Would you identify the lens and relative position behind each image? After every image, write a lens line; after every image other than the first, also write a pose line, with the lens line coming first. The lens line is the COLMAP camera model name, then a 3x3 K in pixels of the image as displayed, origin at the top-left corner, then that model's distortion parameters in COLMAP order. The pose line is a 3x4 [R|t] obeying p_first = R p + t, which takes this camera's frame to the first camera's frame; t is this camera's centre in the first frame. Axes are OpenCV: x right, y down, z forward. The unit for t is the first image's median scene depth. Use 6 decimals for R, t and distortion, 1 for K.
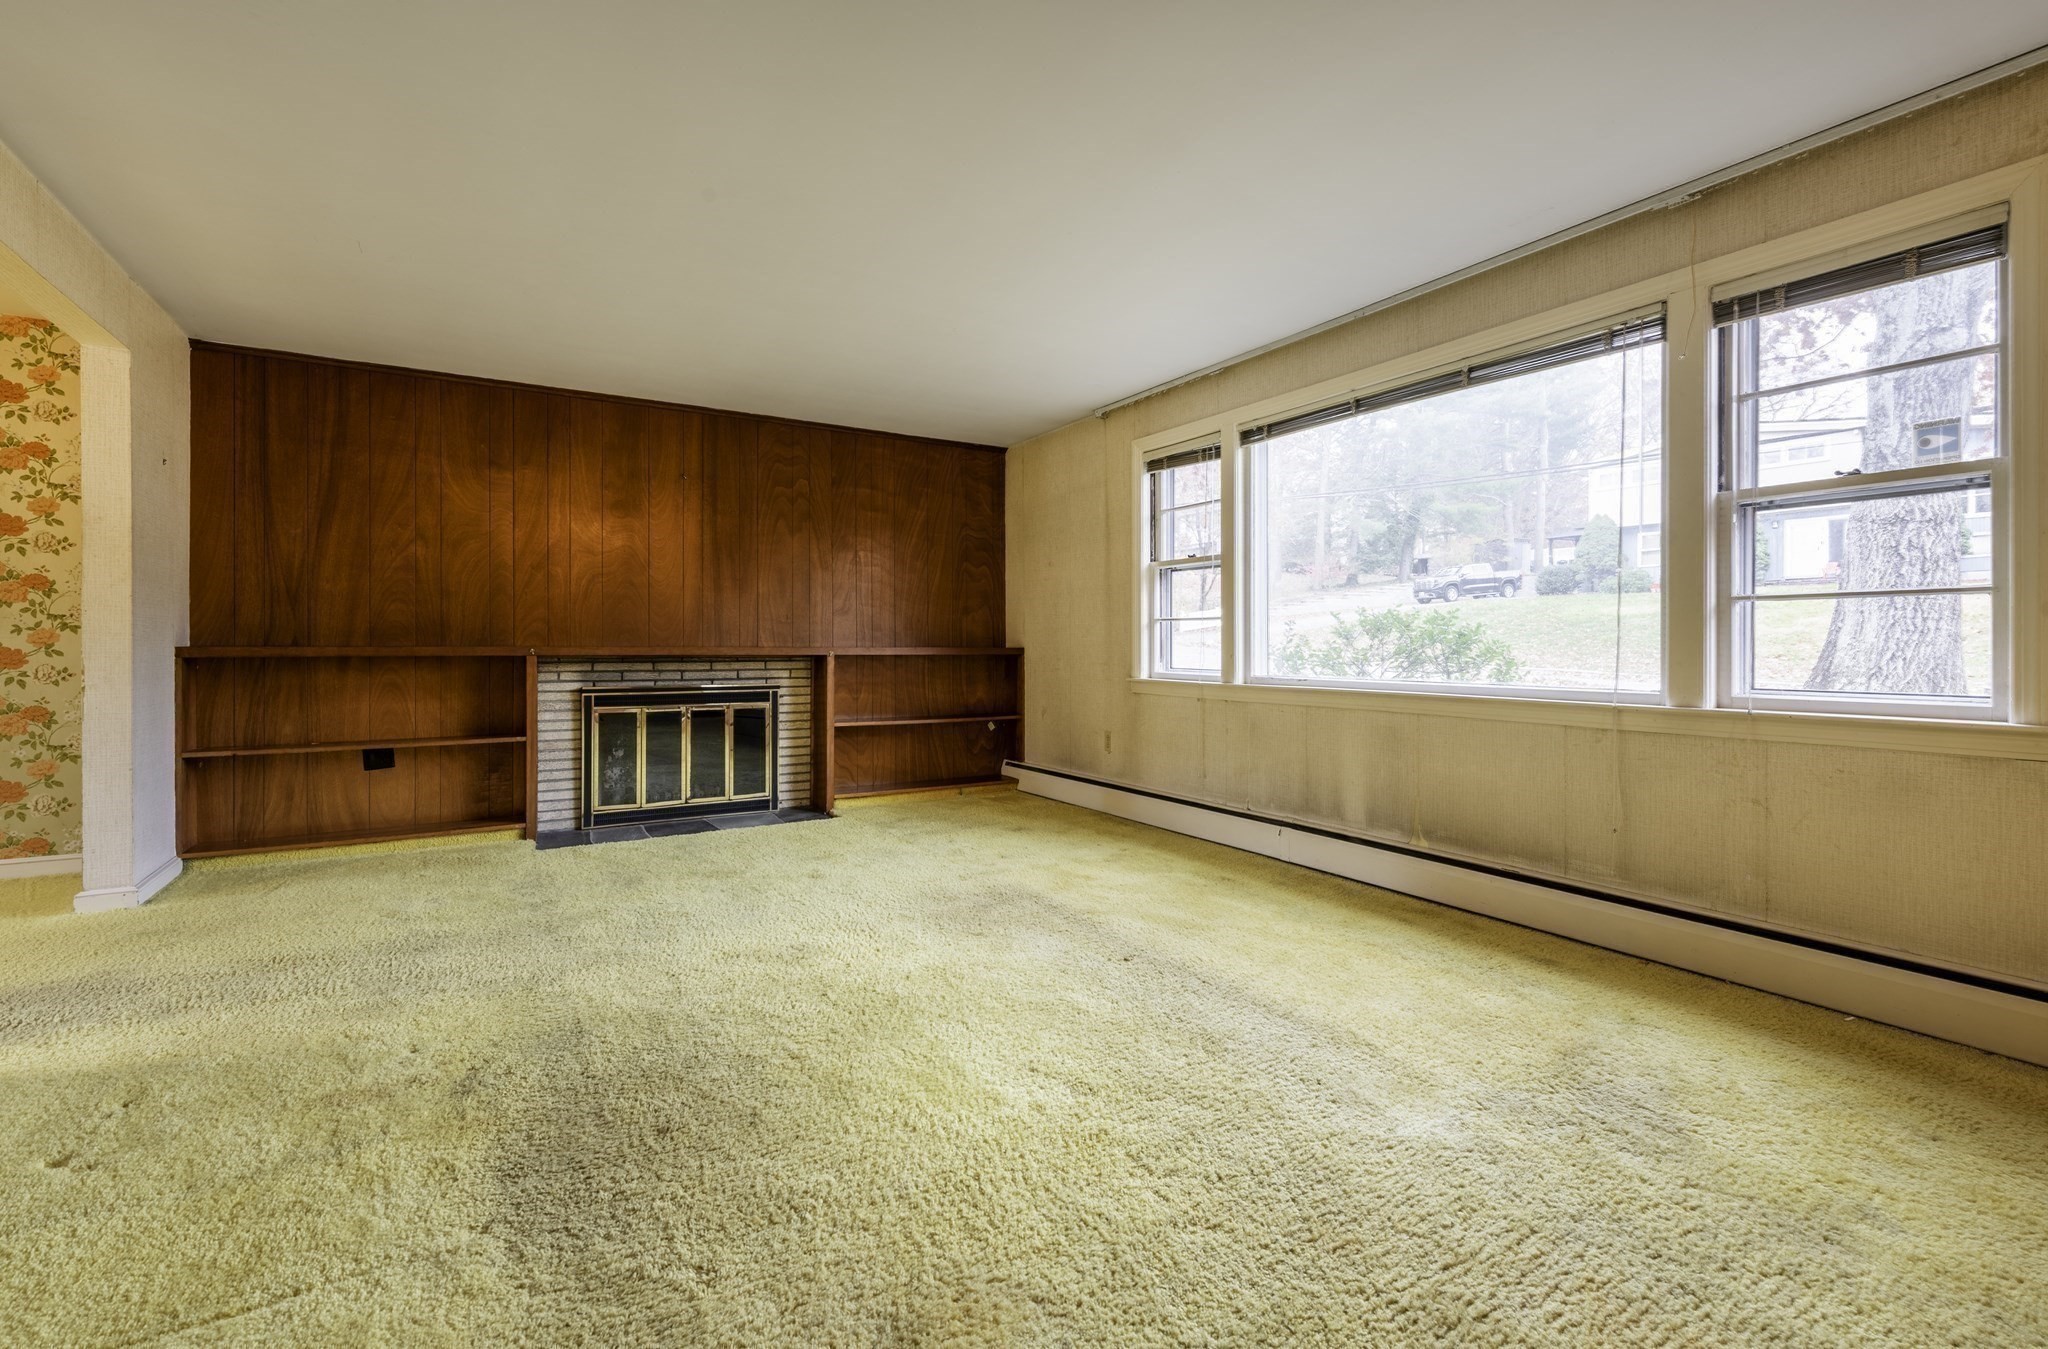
lens RADIAL K [[893.2, 0, 1030.3], [0, 893.2, 655.7], [0, 0, 1]] dist [0.005285, -0.003397]
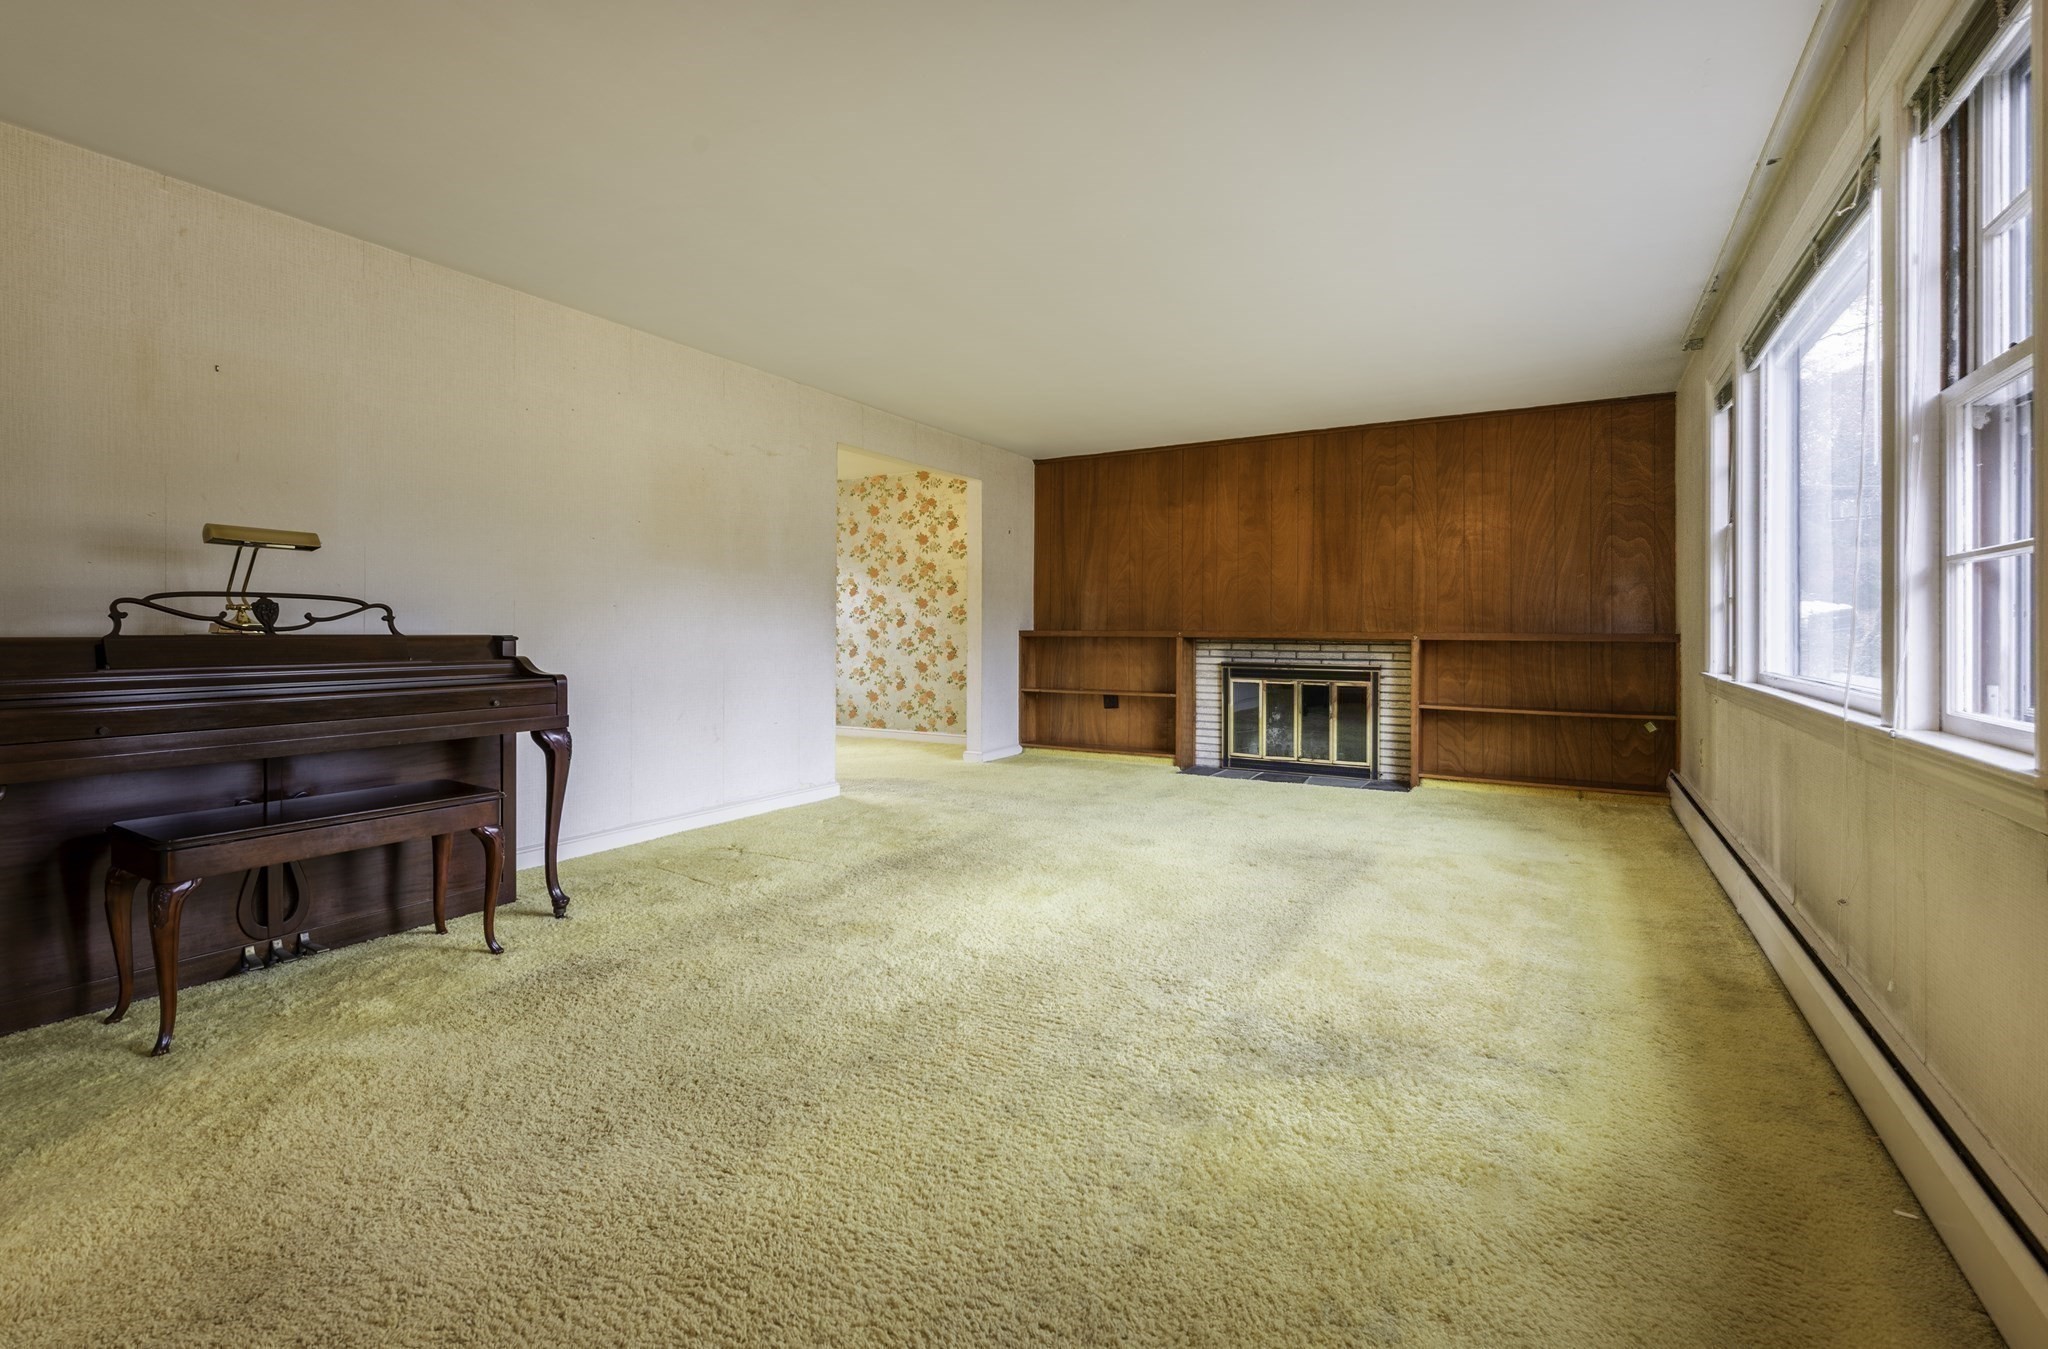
lens RADIAL K [[893.2, 0, 949.2], [0, 893.2, 630.3], [0, 0, 1]] dist [0.005285, -0.003397]
pose [[0.444063, 0.002411, -0.895992, 0.488402], [-0.010960, 0.999936, -0.002741, -0.003013], [0.895928, 0.011037, 0.444061, 0.040318]]
